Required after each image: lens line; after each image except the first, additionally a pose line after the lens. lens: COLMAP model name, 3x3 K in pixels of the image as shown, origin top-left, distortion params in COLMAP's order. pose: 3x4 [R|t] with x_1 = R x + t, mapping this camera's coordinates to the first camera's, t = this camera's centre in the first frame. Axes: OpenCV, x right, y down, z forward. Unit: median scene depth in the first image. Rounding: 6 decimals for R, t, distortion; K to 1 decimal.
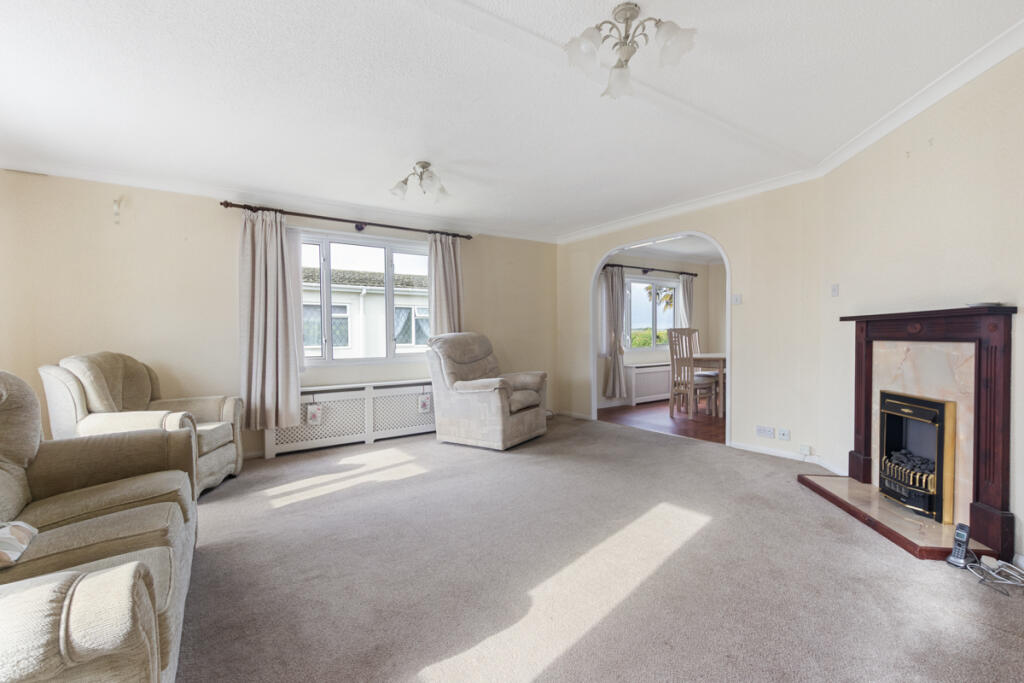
lens RADIAL K [[480.6, 0, 512.0], [0, 480.6, 341.5], [0, 0, 1]] dist [0.001962, 0.000330]
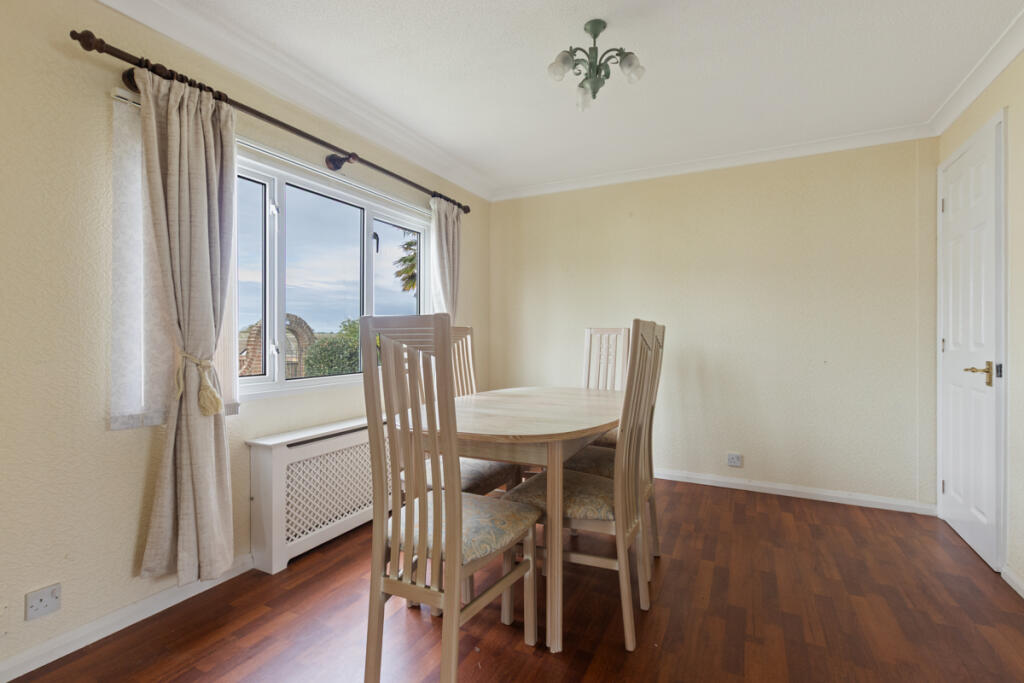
lens RADIAL K [[480.6, 0, 512.0], [0, 480.6, 341.5], [0, 0, 1]] dist [0.001962, 0.000330]
pose [[0.894941, 0.005865, 0.446146, 0.249168], [0.000833, 0.999890, -0.014816, -0.009181], [-0.446184, 0.013631, 0.894838, 0.655259]]
